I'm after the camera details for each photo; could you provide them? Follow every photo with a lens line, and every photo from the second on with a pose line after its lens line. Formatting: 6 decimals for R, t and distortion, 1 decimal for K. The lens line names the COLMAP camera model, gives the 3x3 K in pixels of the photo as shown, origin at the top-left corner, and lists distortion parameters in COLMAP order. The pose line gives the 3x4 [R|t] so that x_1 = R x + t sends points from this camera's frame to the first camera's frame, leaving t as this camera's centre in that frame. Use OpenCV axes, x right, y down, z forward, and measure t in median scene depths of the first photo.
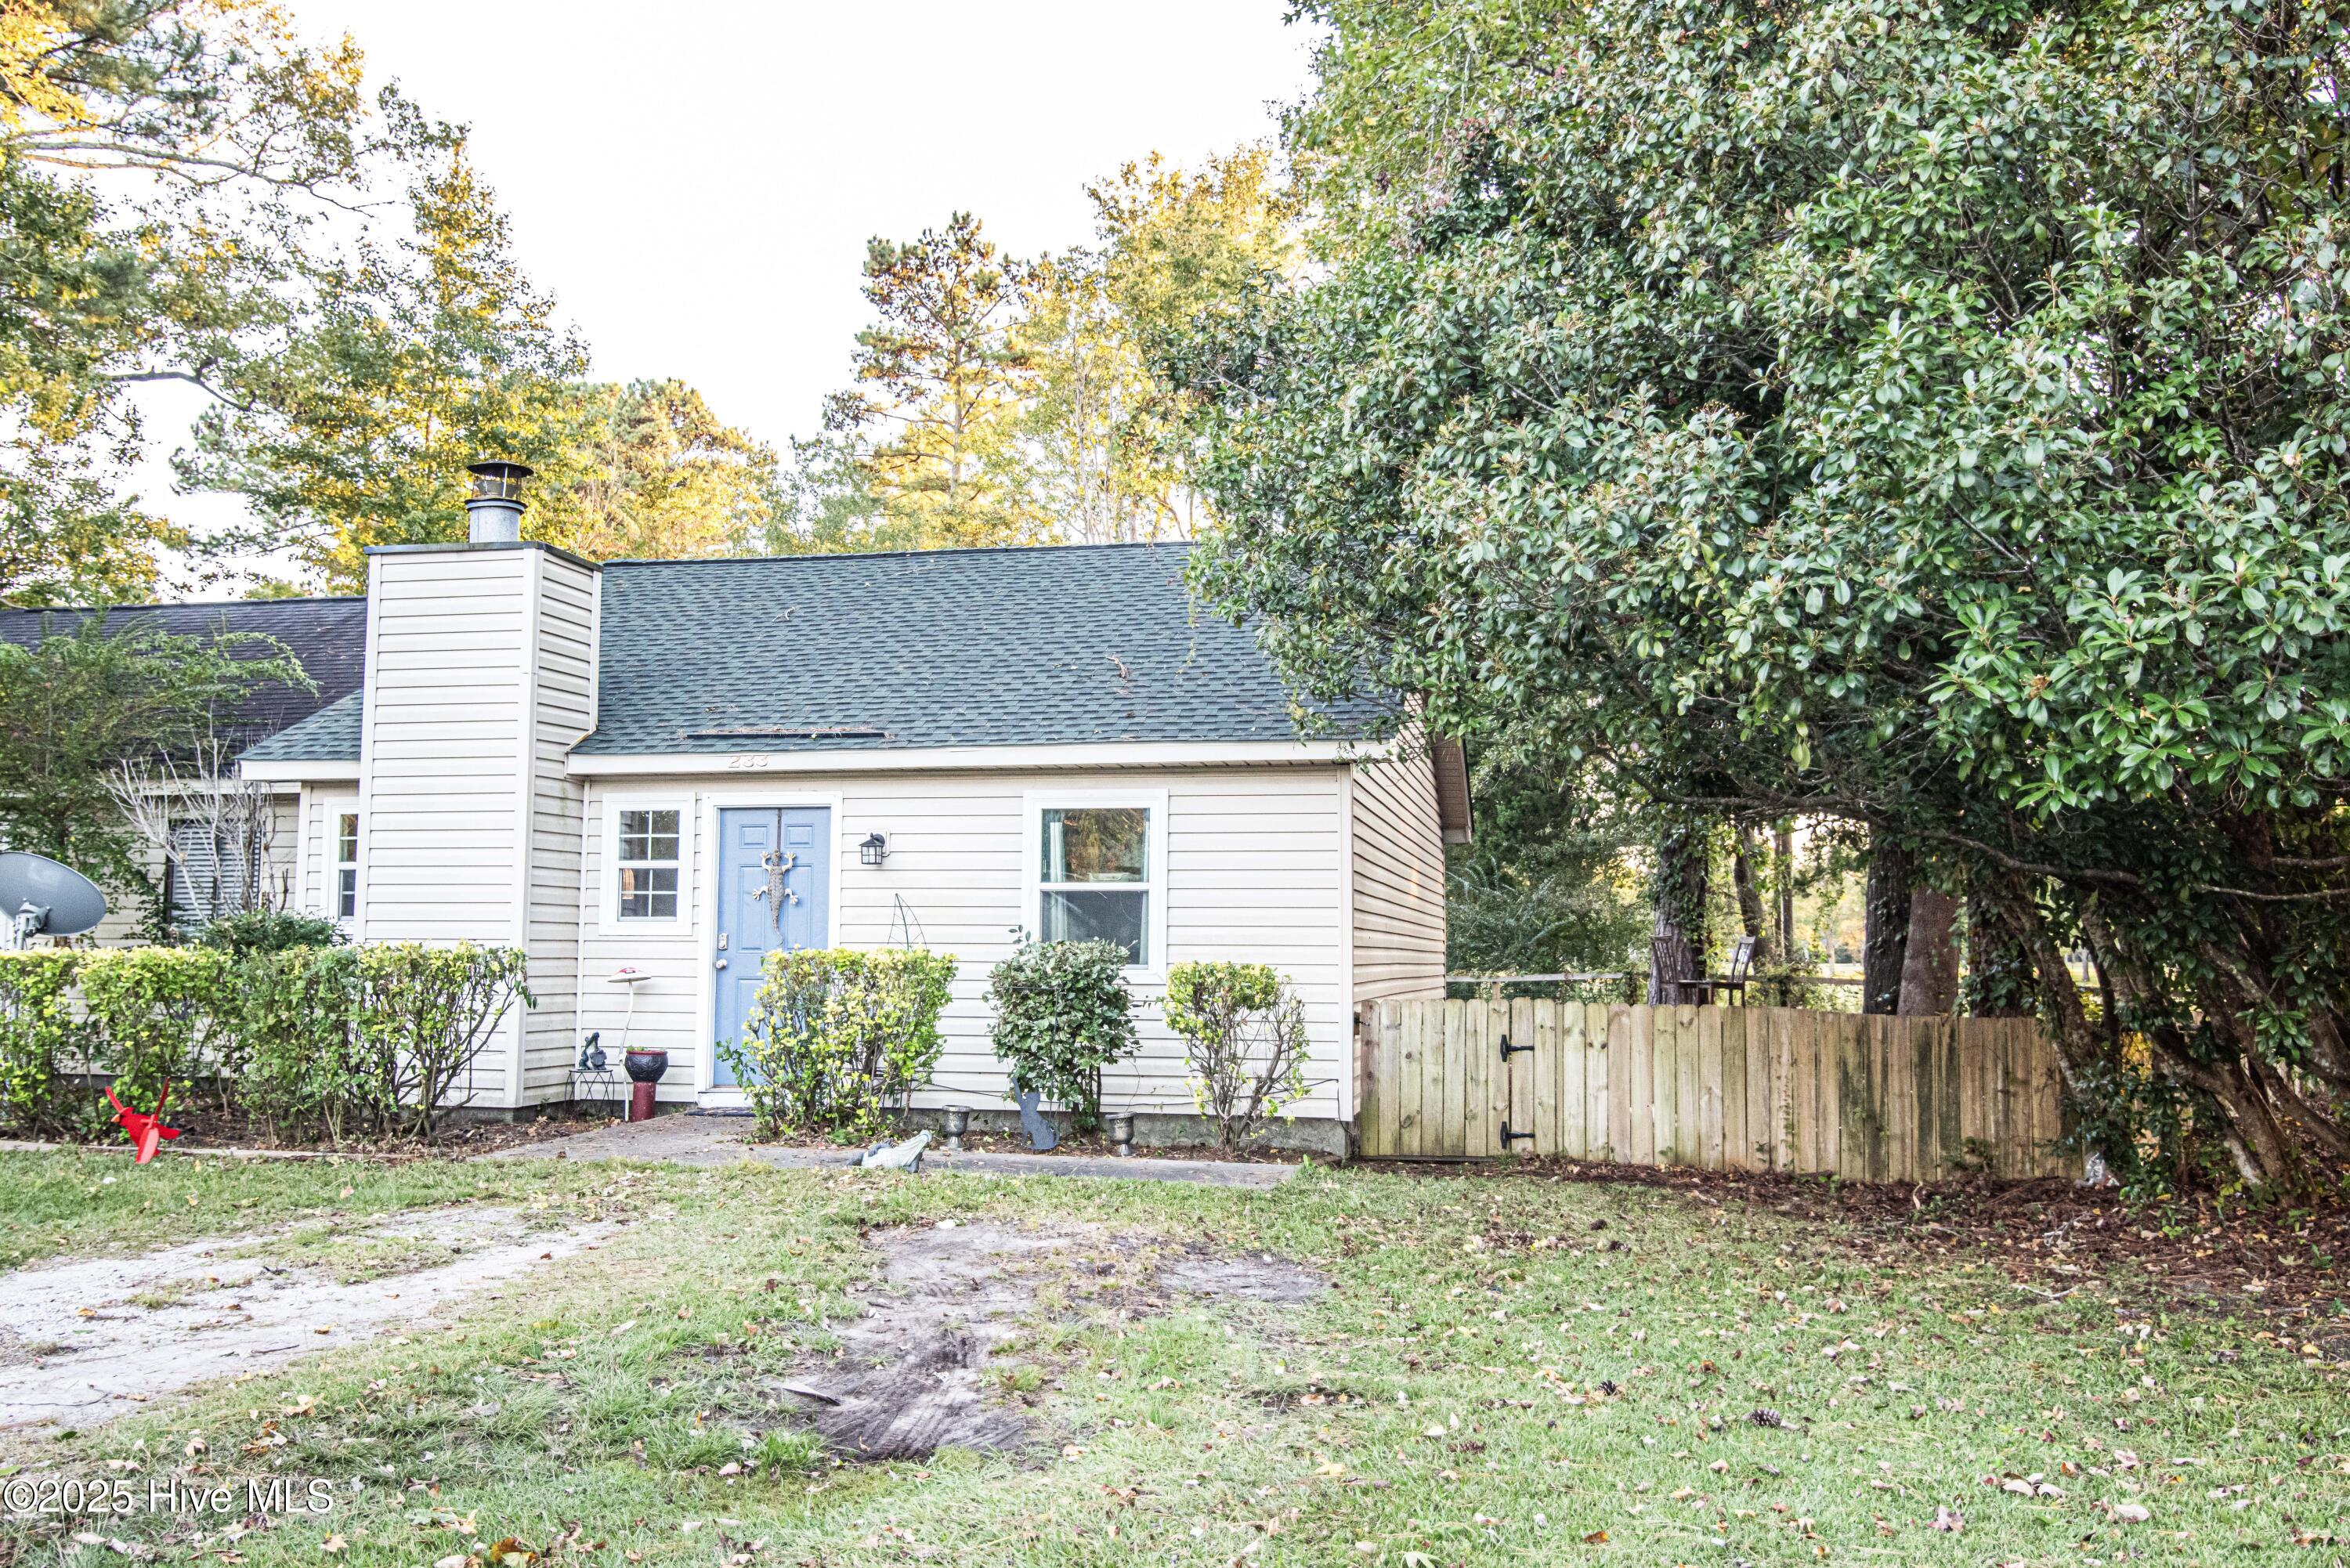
lens RADIAL K [[1997.6, 0, 1177.9], [0, 1997.6, 768.1], [0, 0, 1]] dist [0.006116, 0.007298]
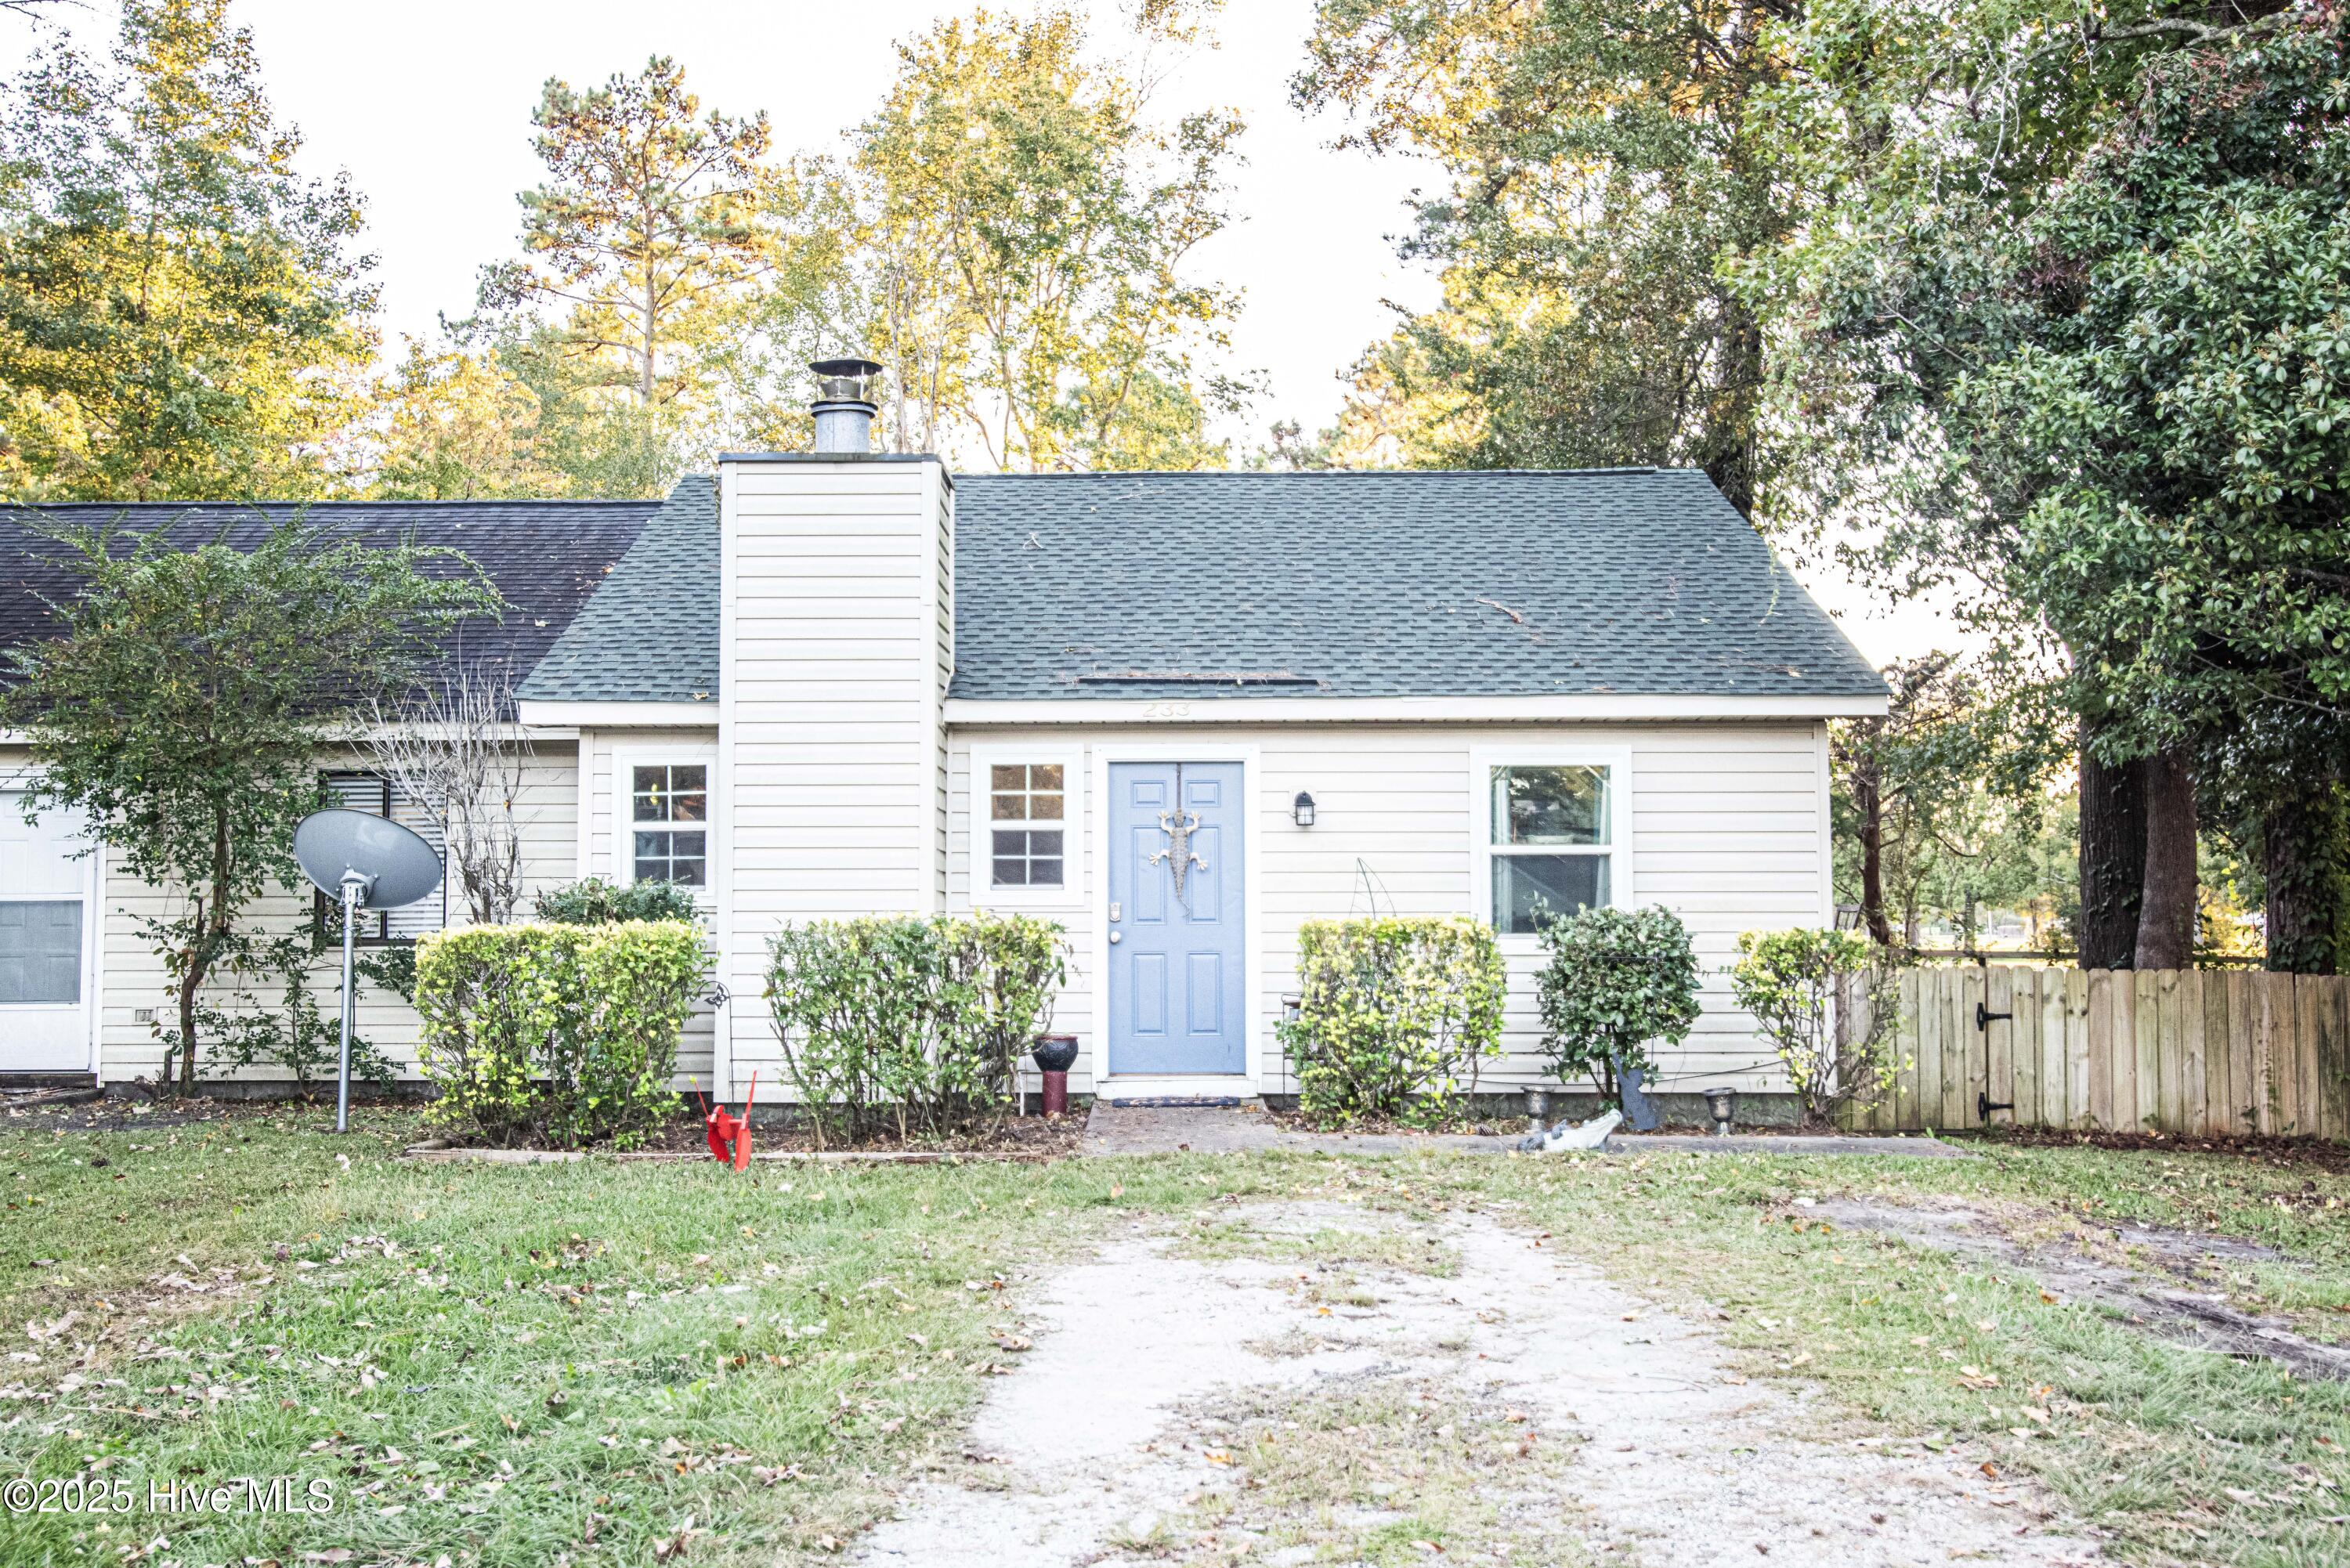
lens RADIAL K [[2284.7, 0, 1169.4], [0, 2284.7, 789.8], [0, 0, 1]] dist [0.013799, 0.000000]
pose [[0.978235, 0.004632, 0.207451, -0.413581], [-0.010992, 0.999504, 0.029515, 0.002116], [-0.207211, -0.031153, 0.977800, 0.003650]]
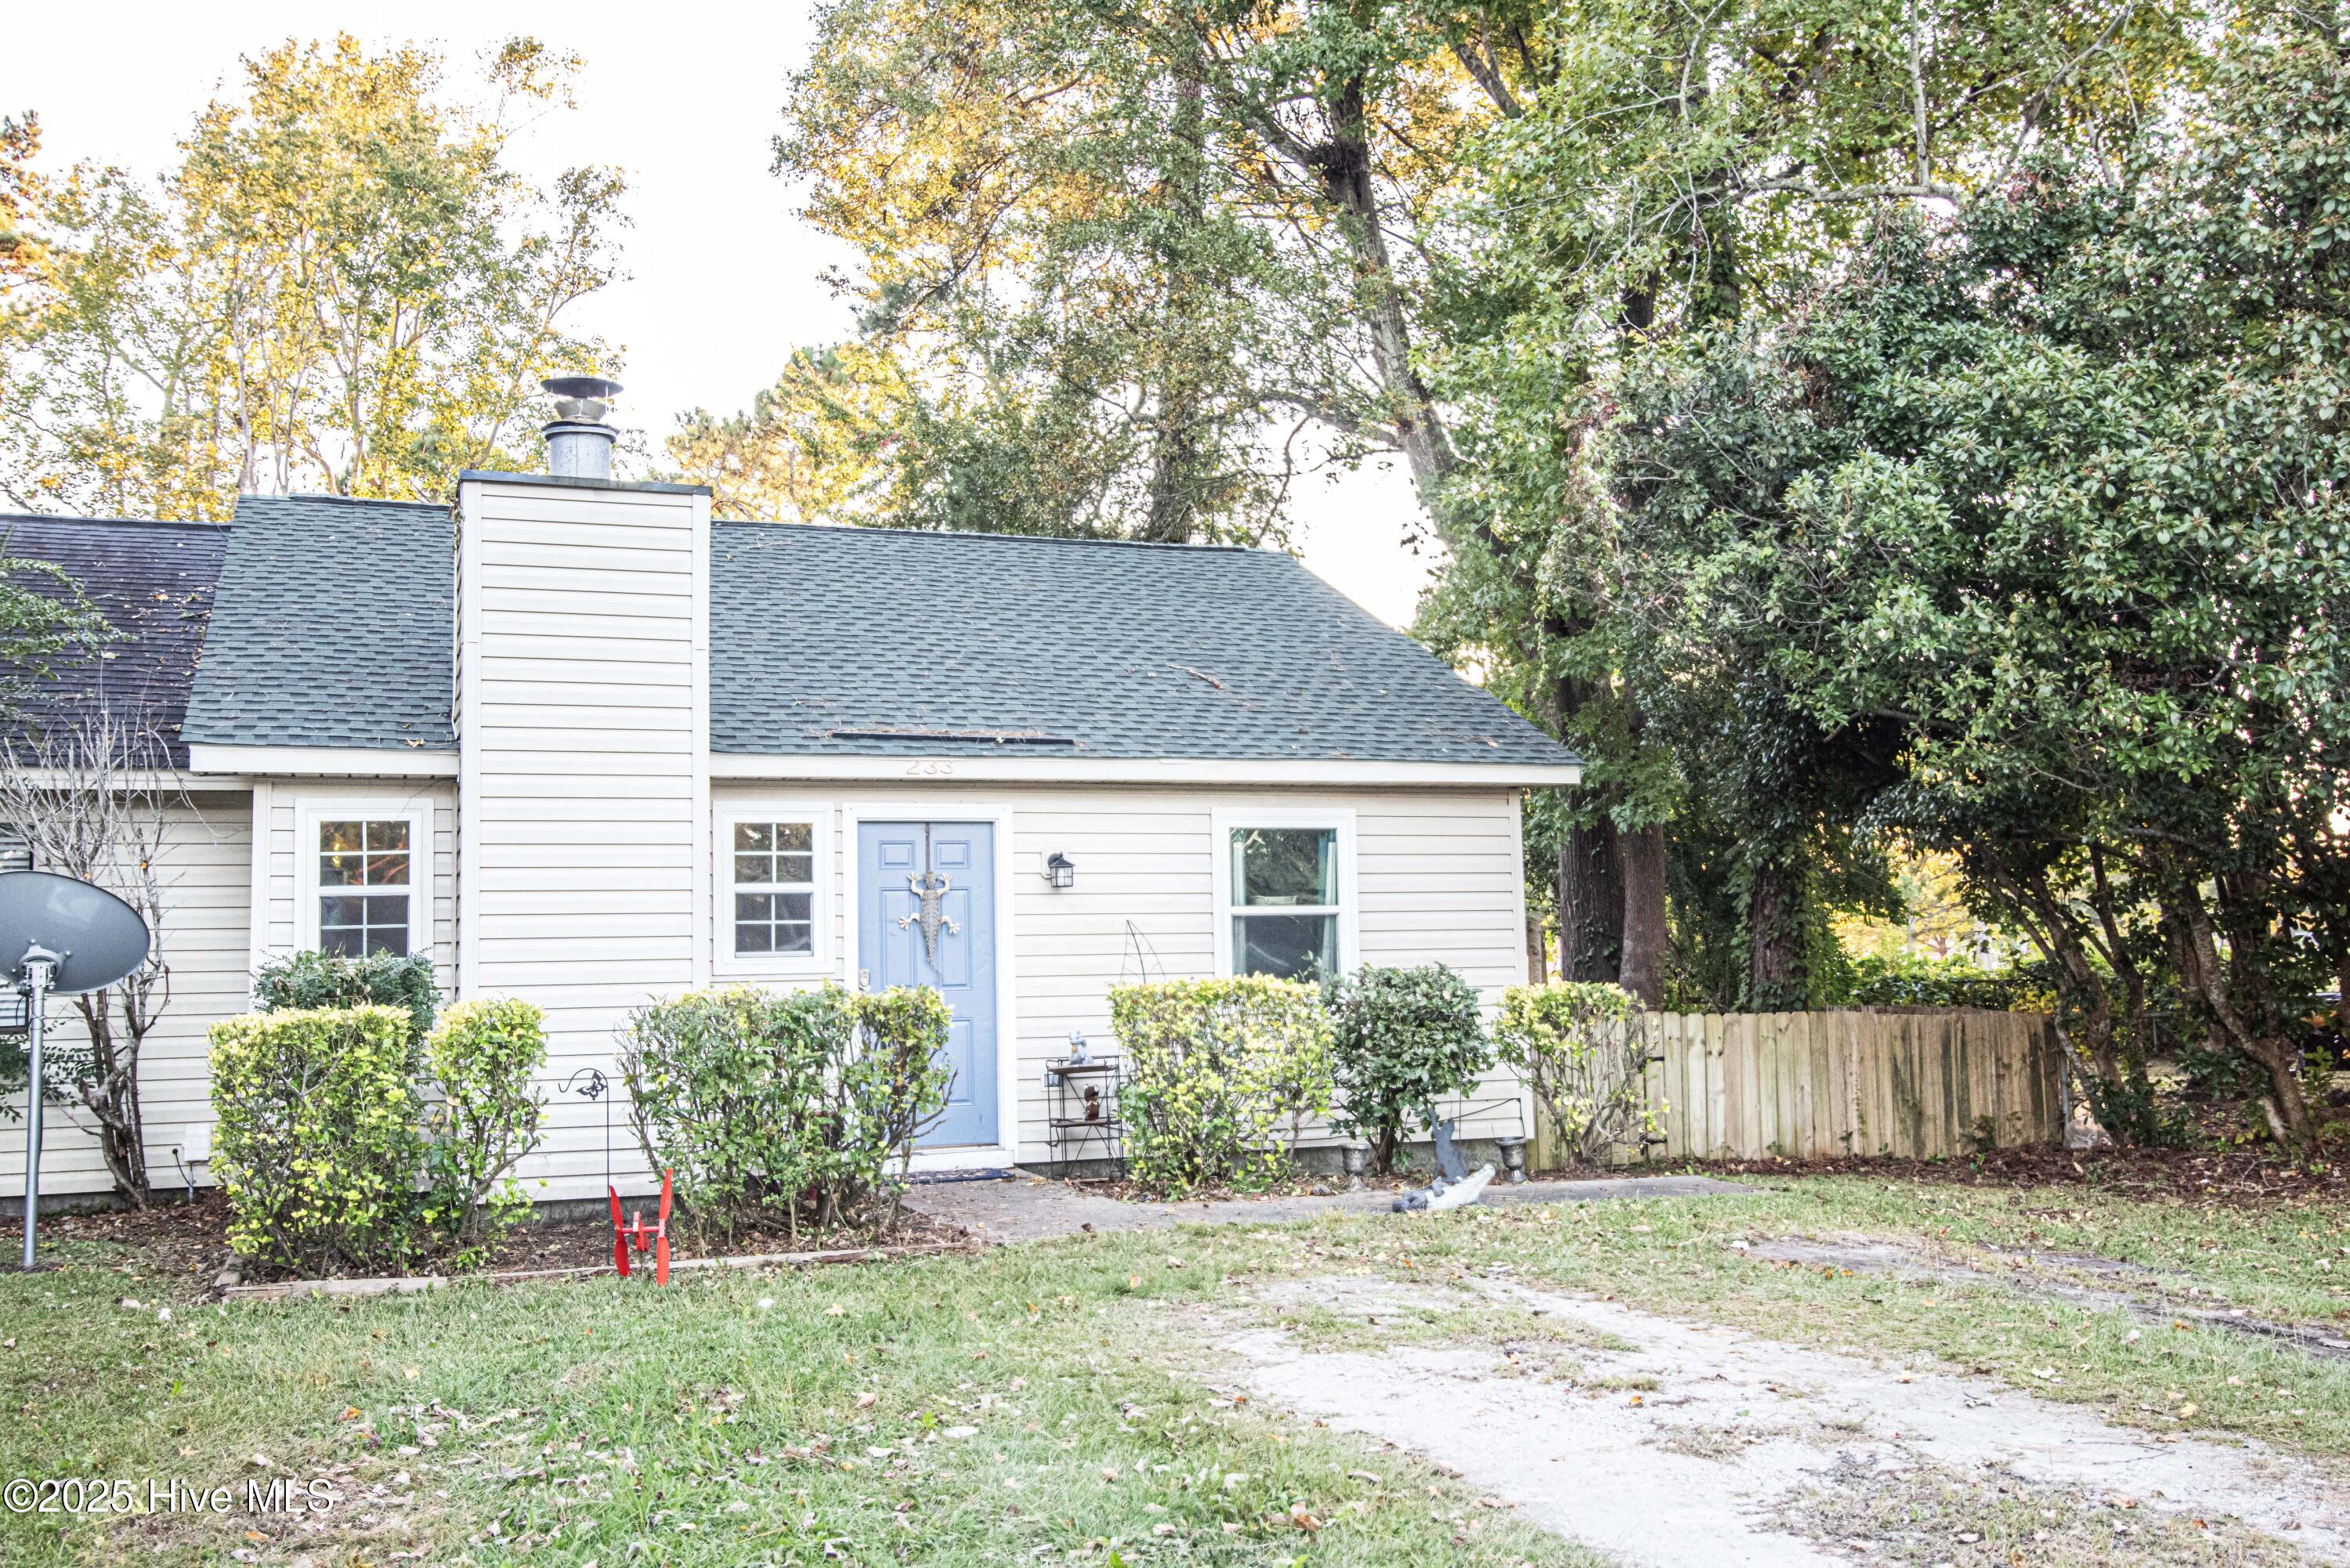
lens RADIAL K [[2150.6, 0, 1182.5], [0, 2150.6, 784.0], [0, 0, 1]] dist [0.010670, 0.000000]
pose [[0.837875, 0.024215, 0.545324, -0.610745], [-0.024186, 0.999681, -0.007229, 0.007556], [-0.545326, -0.007132, 0.838194, 0.163897]]
